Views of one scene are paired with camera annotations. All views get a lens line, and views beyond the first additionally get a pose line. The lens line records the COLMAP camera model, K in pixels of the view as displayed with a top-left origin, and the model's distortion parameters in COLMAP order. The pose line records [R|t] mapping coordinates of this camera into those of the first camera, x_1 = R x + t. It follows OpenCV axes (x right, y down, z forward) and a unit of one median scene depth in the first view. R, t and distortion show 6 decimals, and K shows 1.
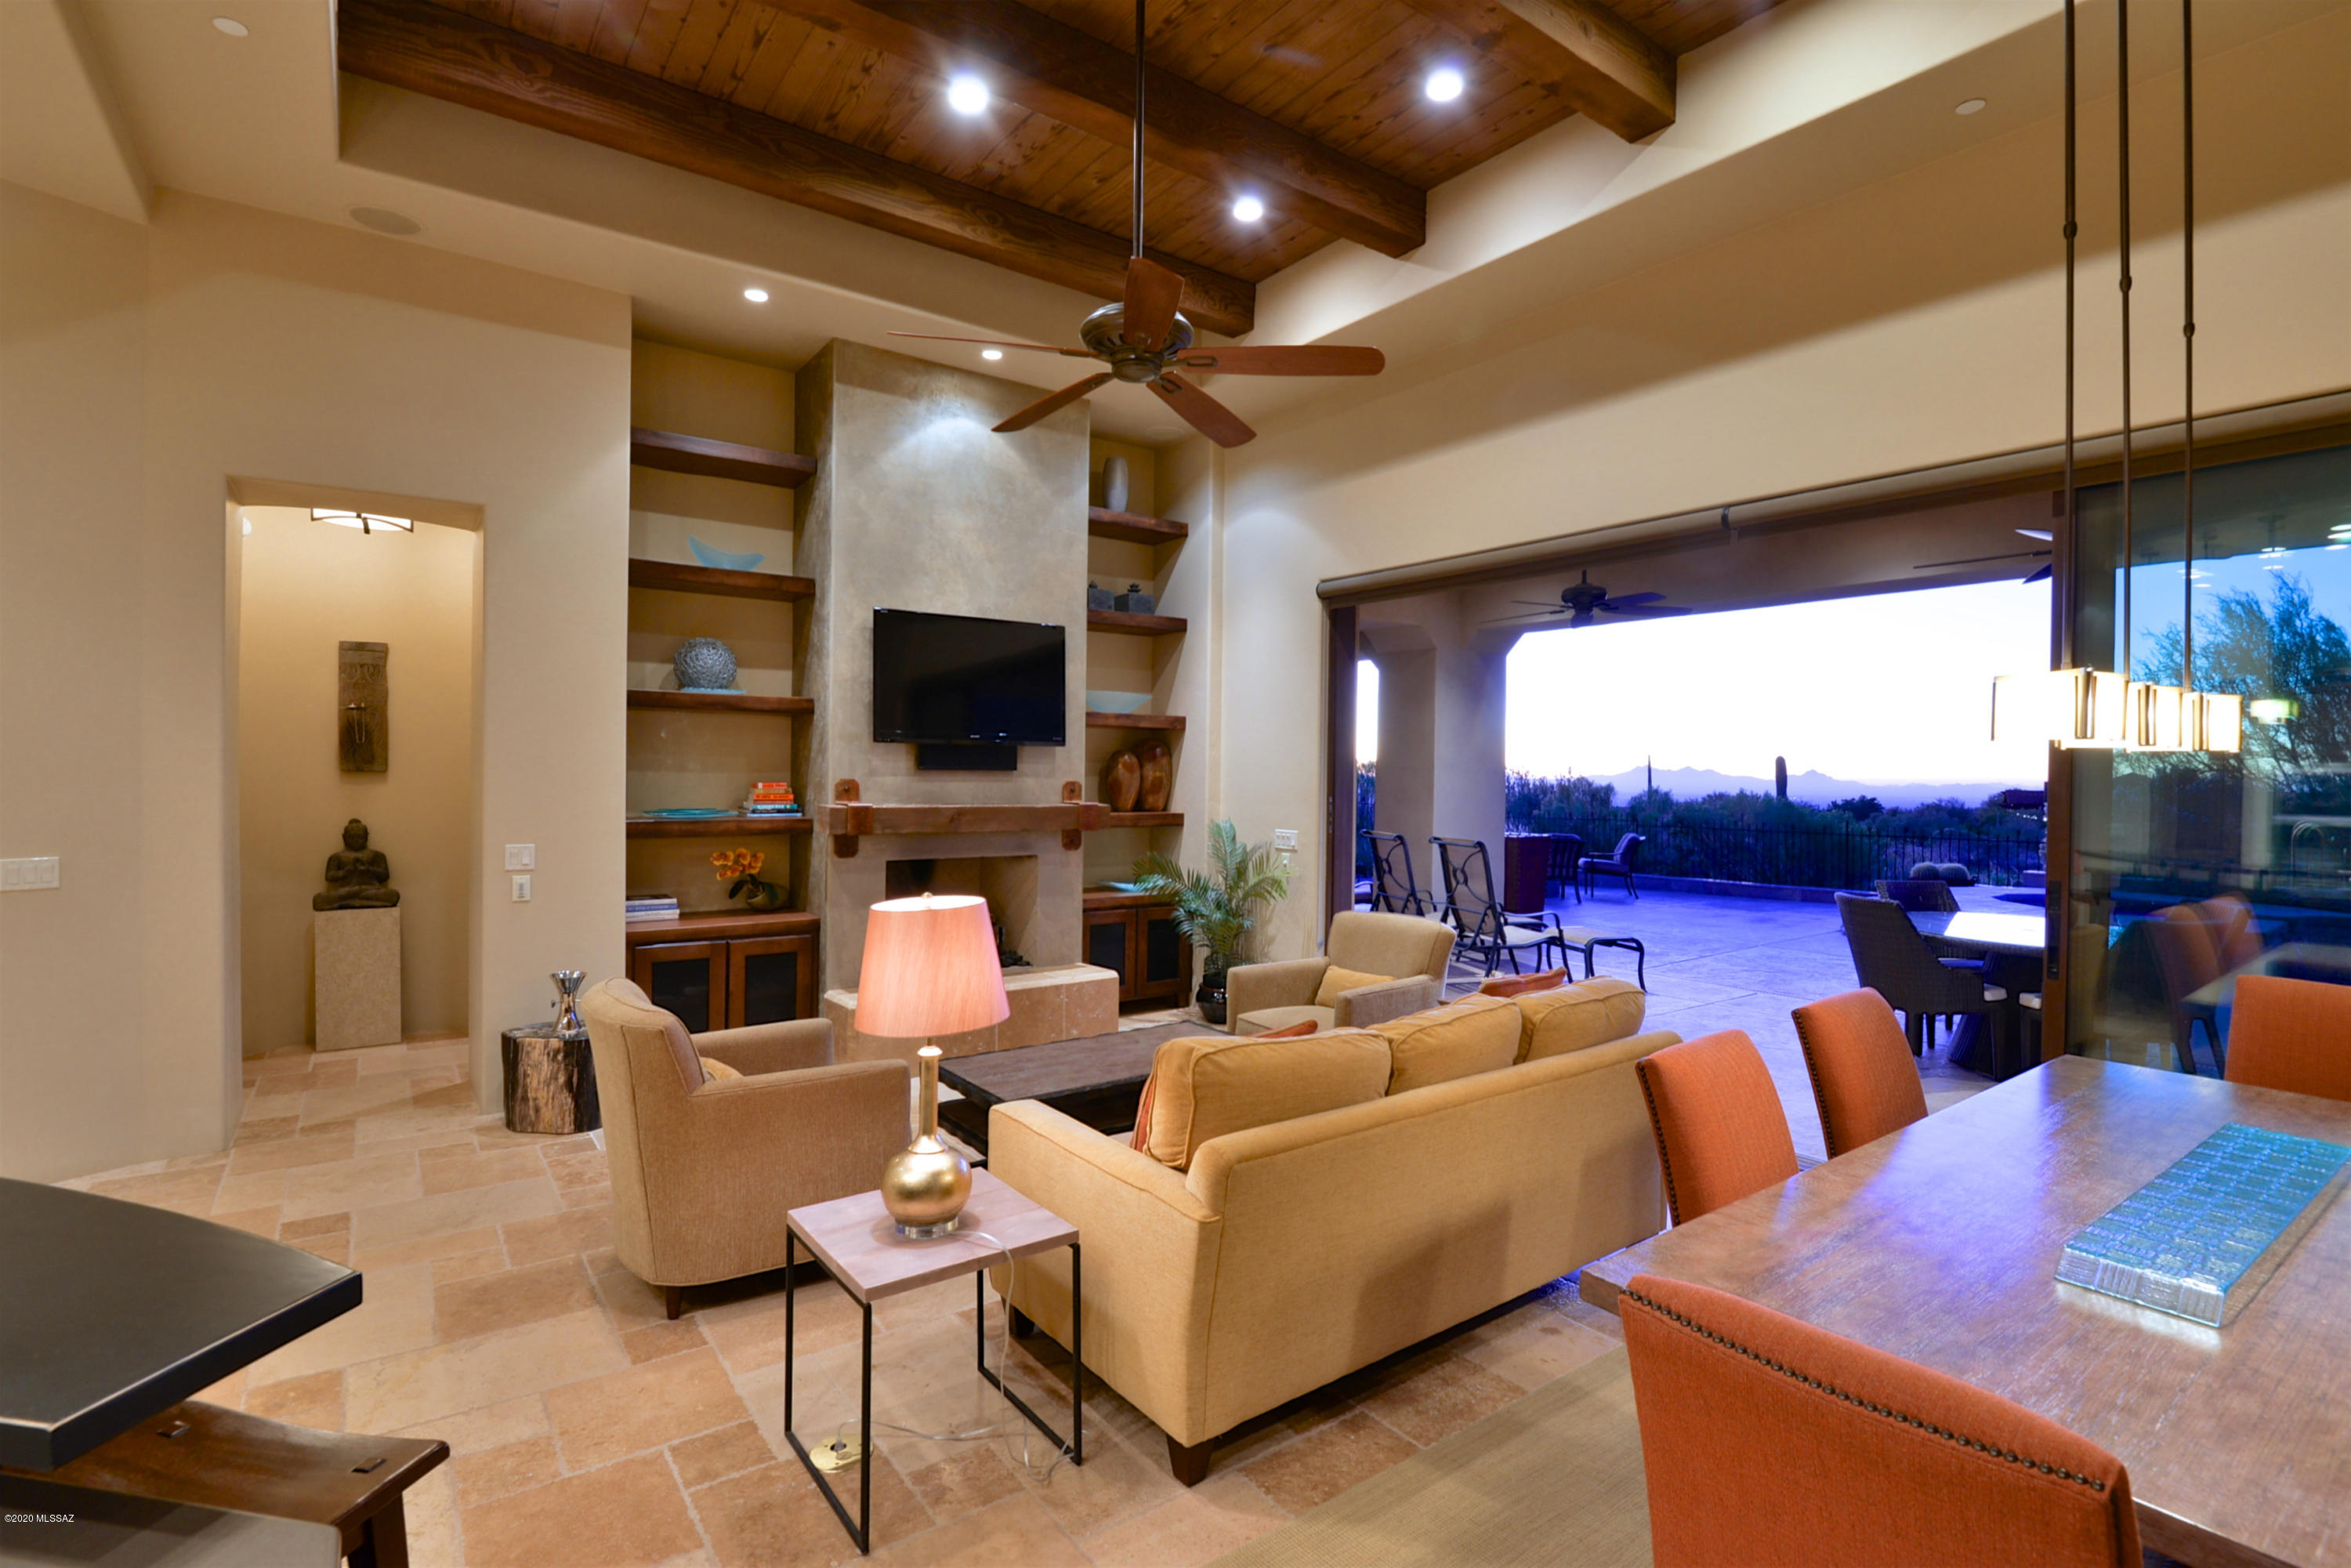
lens RADIAL K [[1093.3, 0, 1175.5], [0, 1093.3, 784.0], [0, 0, 1]] dist [-0.004524, -0.009826]
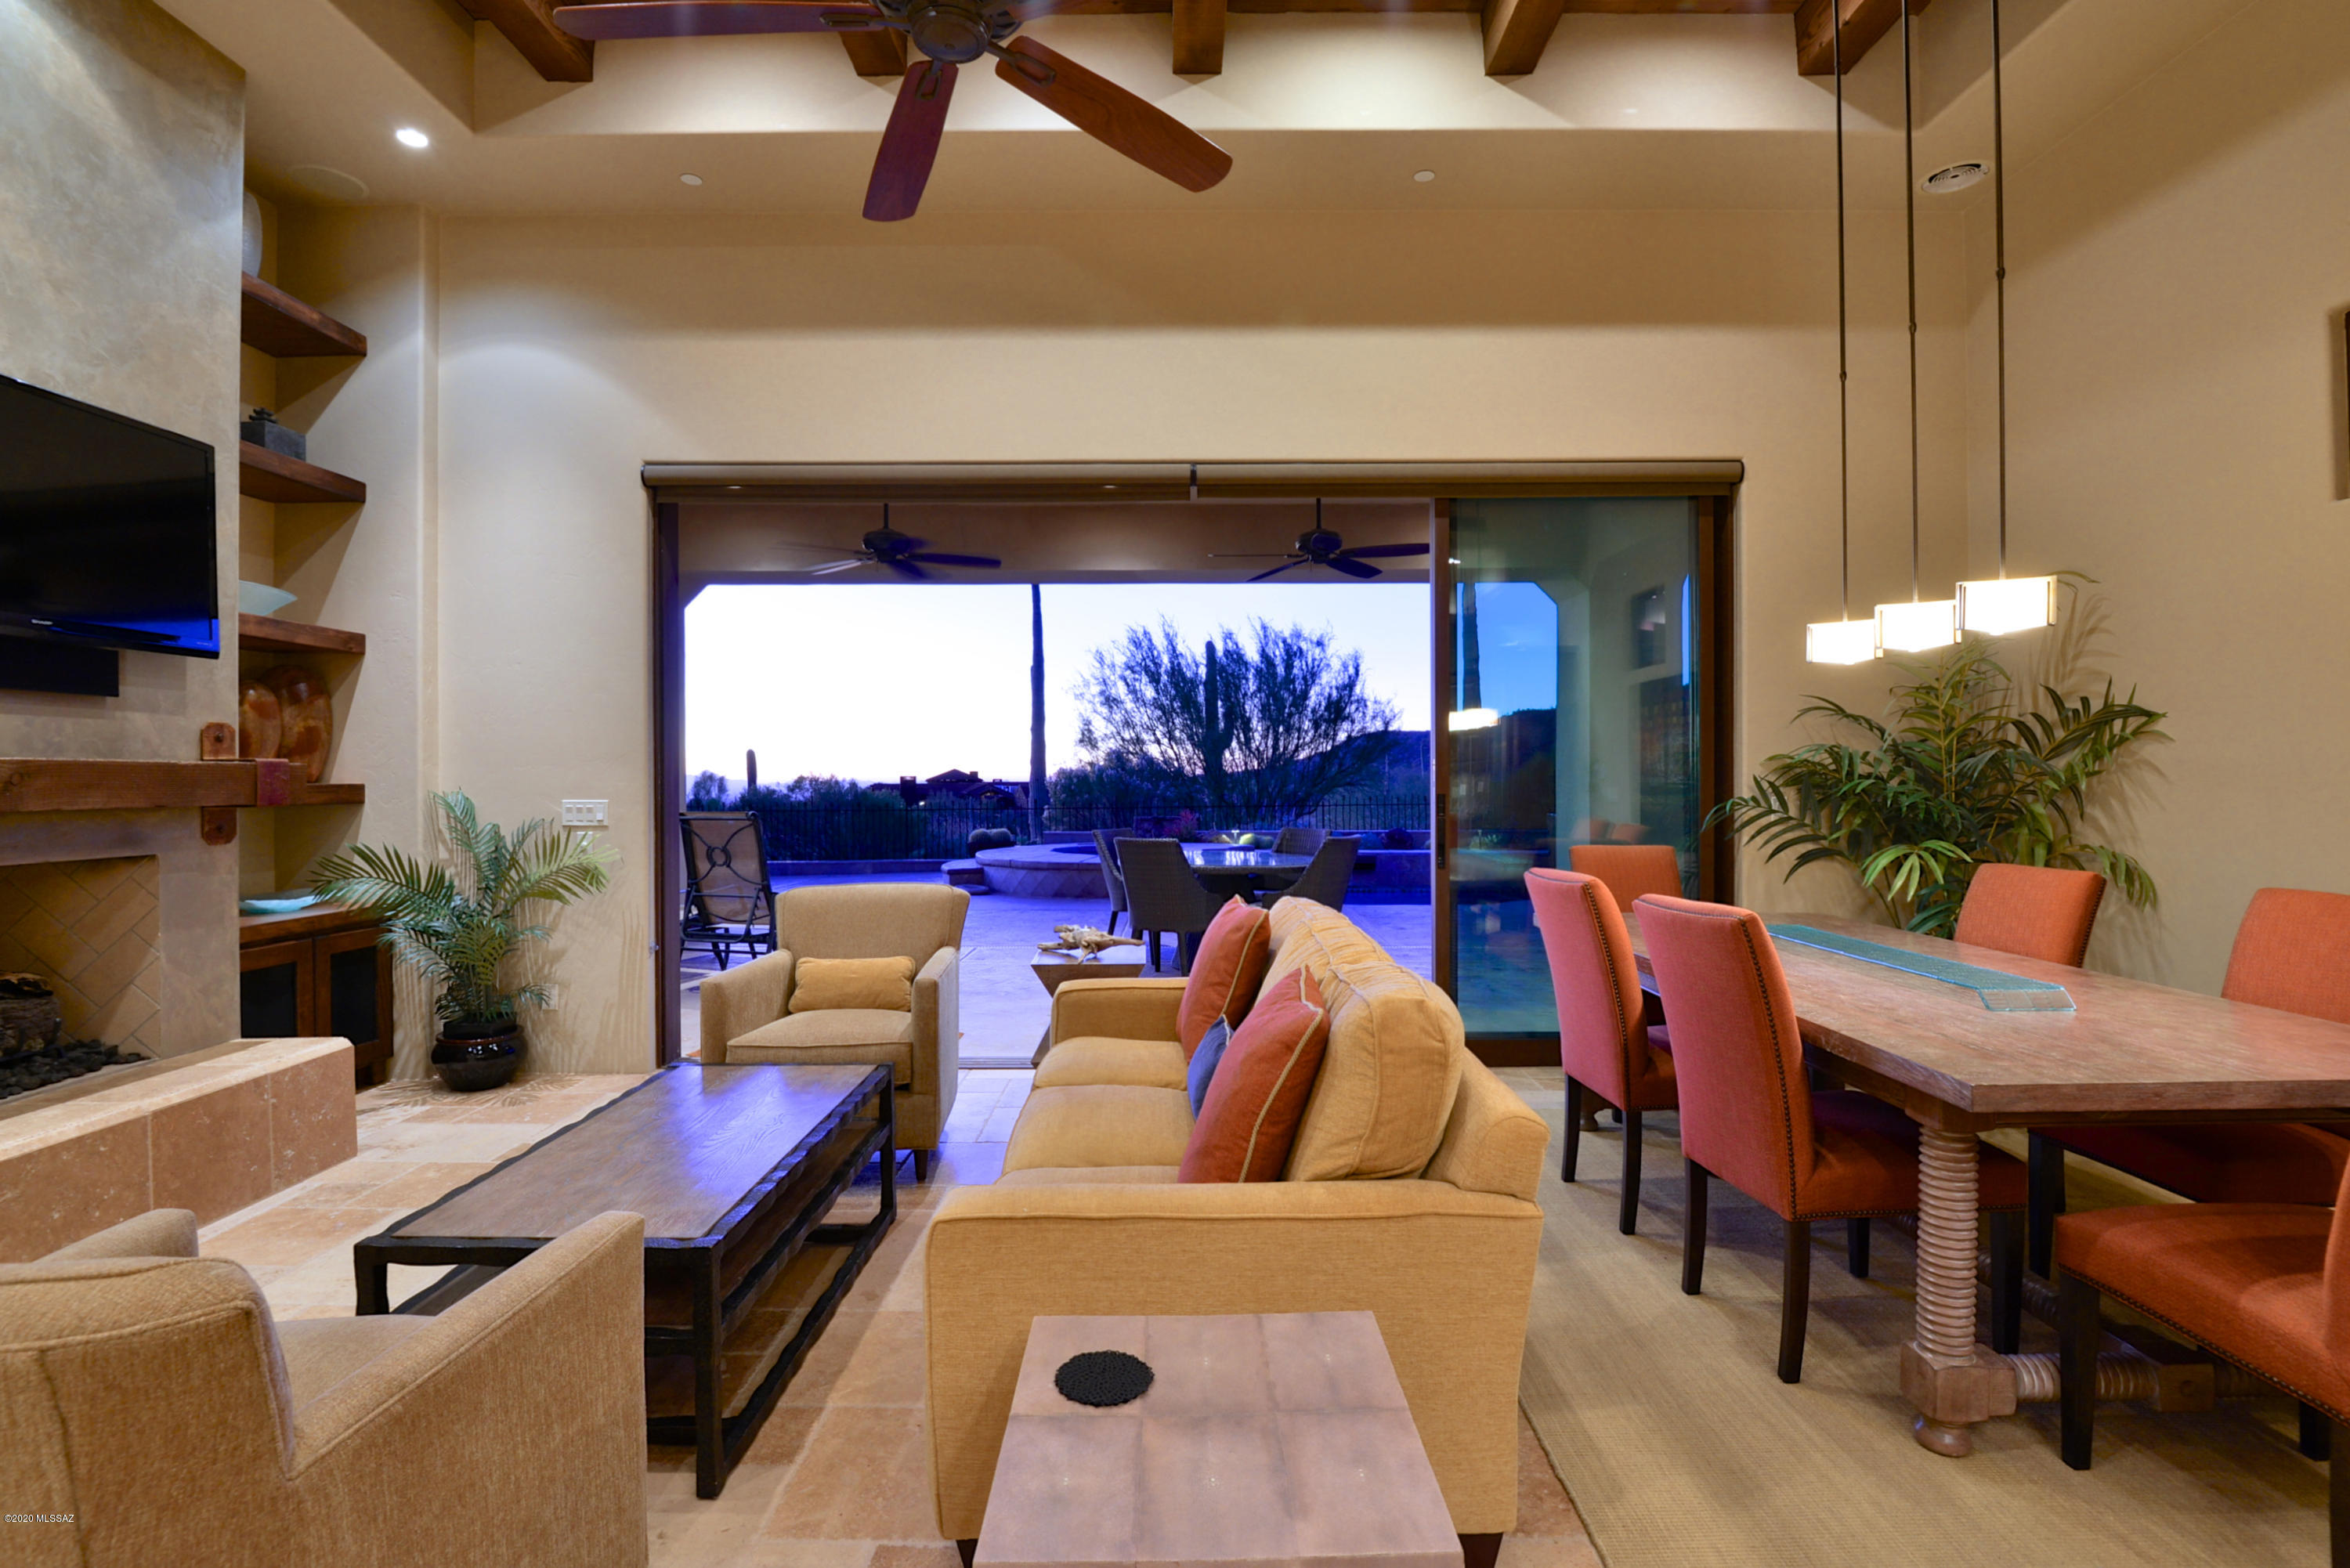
lens RADIAL K [[1092.8, 0, 1175.0], [0, 1092.8, 784.0], [0, 0, 1]] dist [-0.004524, -0.009826]
pose [[0.592694, -0.017604, 0.805235, -0.276433], [0.017956, 0.999801, 0.008642, 0.036580], [-0.805228, 0.009336, 0.592892, 0.290803]]
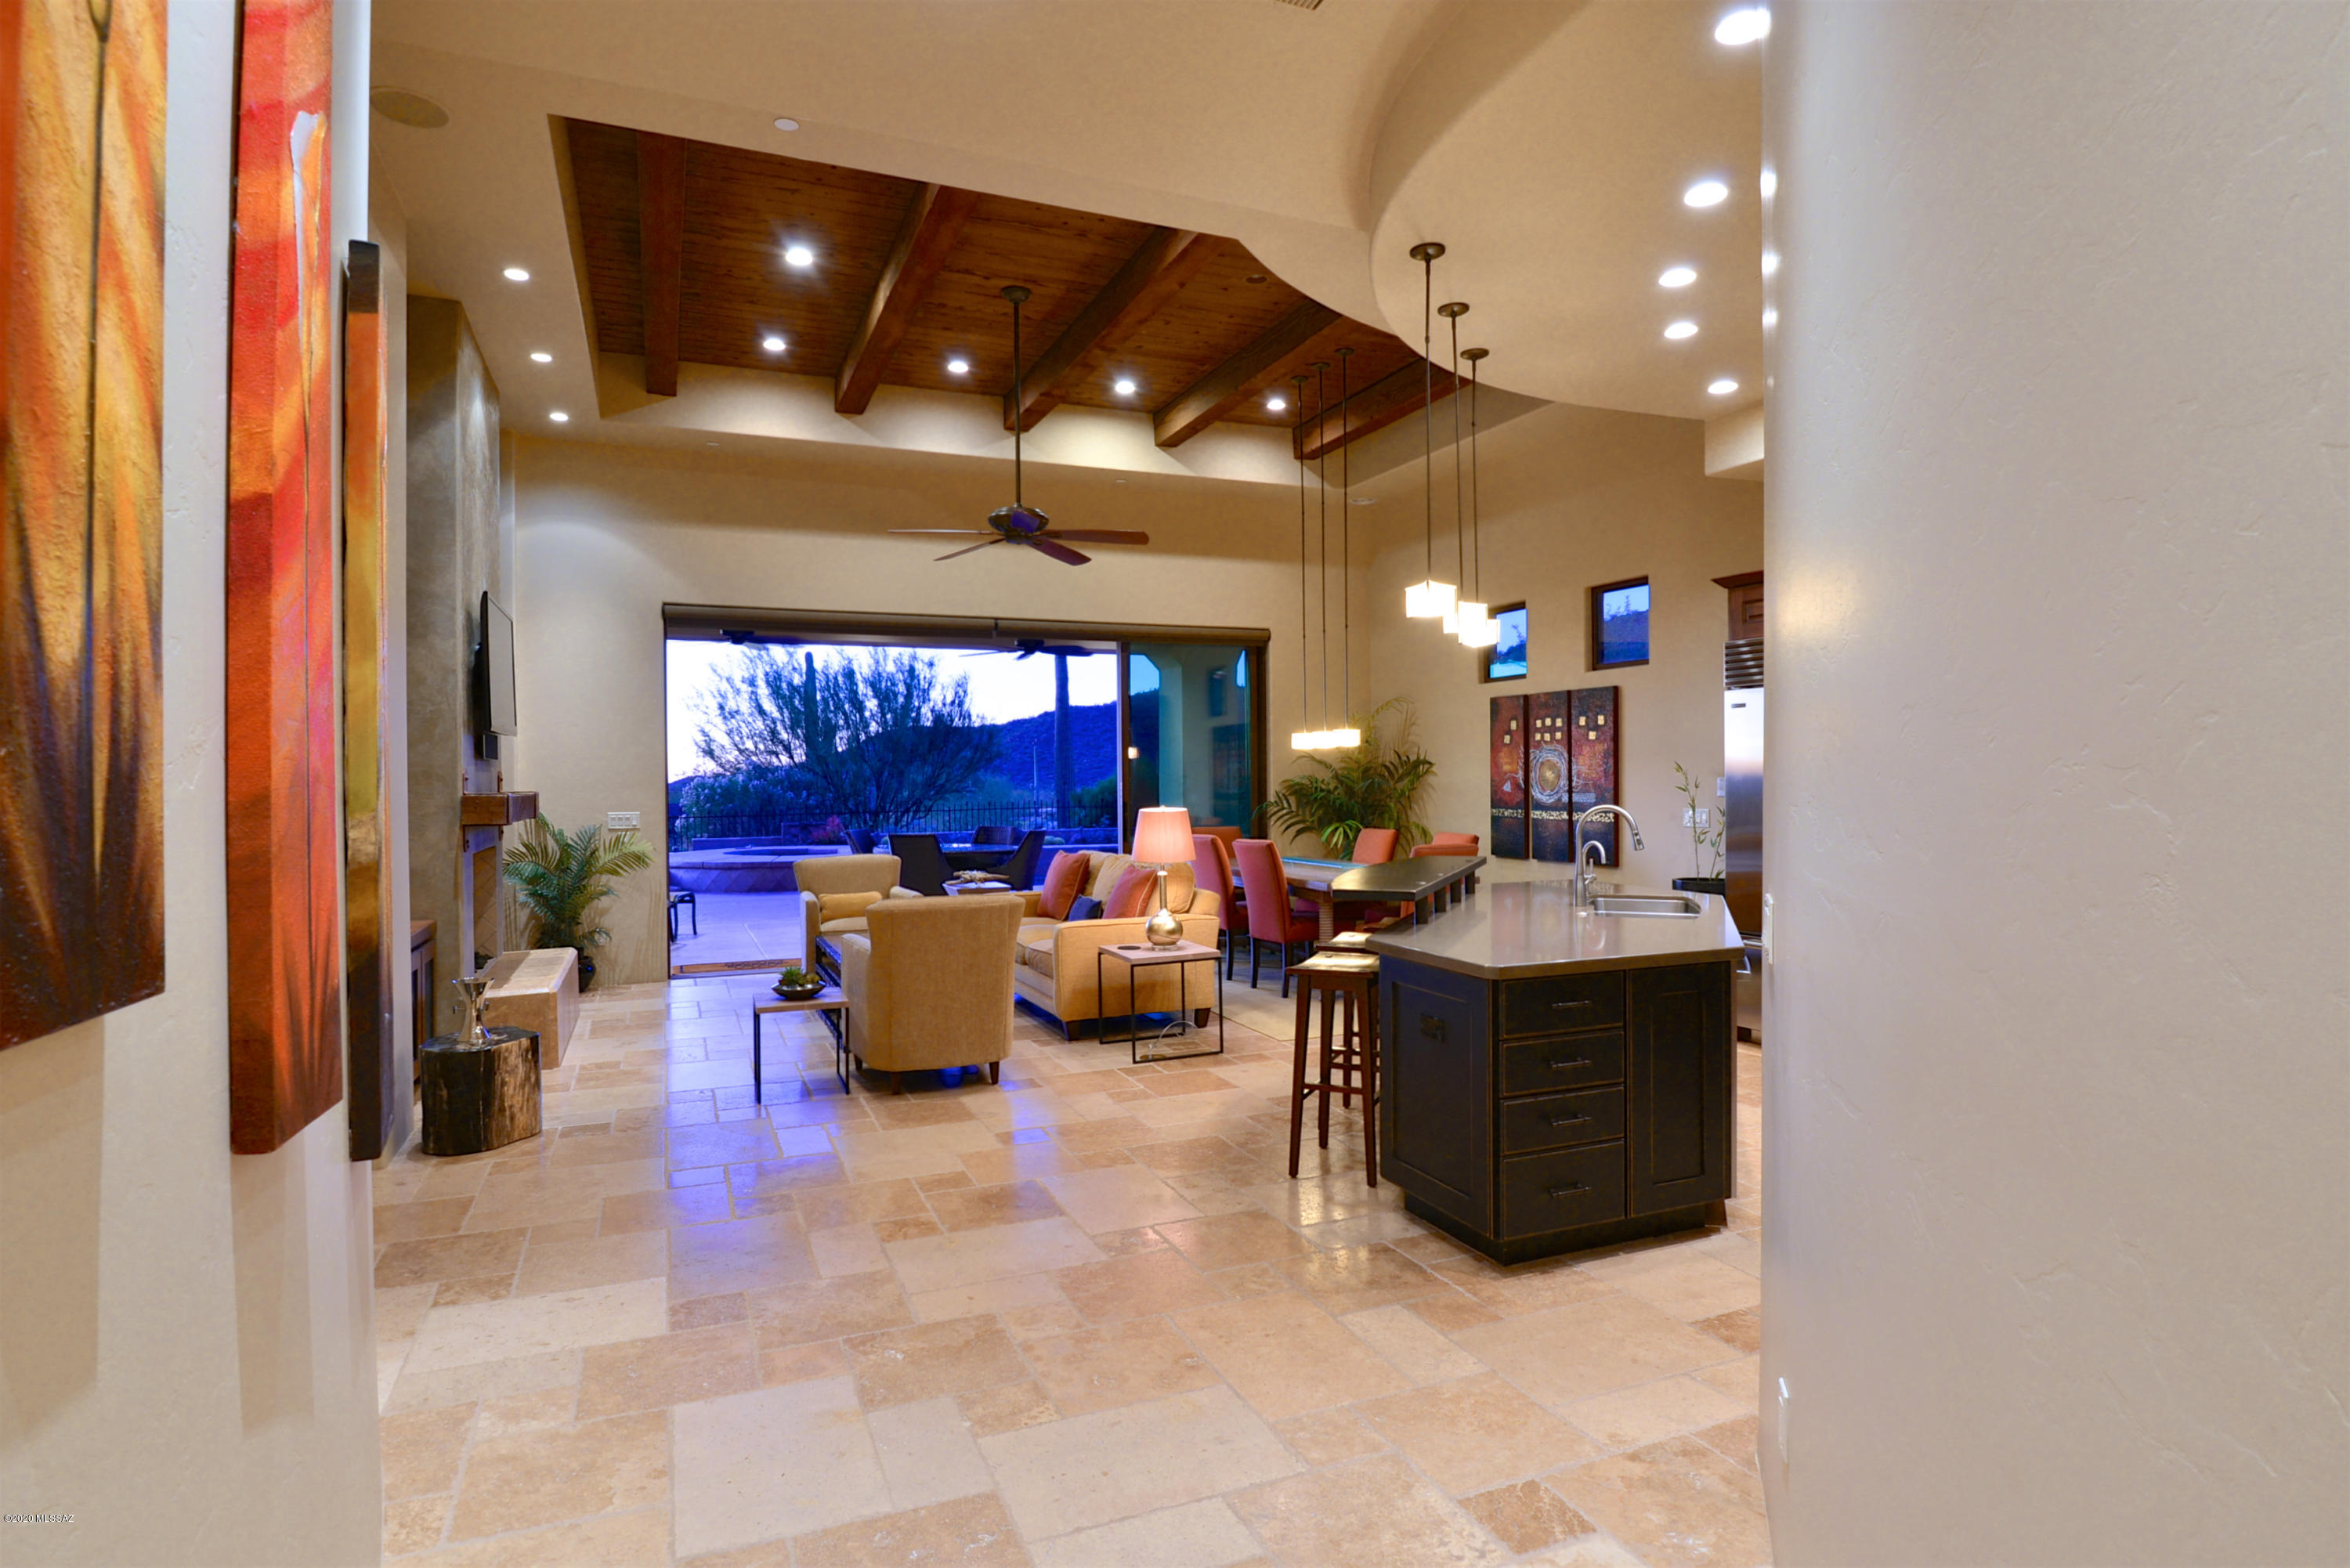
lens RADIAL K [[1234.9, 0, 1175.0], [0, 1234.9, 784.0], [0, 0, 1]] dist [-0.002924, -0.000453]
pose [[0.233477, -0.019274, 0.972171, -1.146256], [0.021660, 0.999659, 0.014617, 0.006529], [-0.972121, 0.017644, 0.233815, 0.148099]]
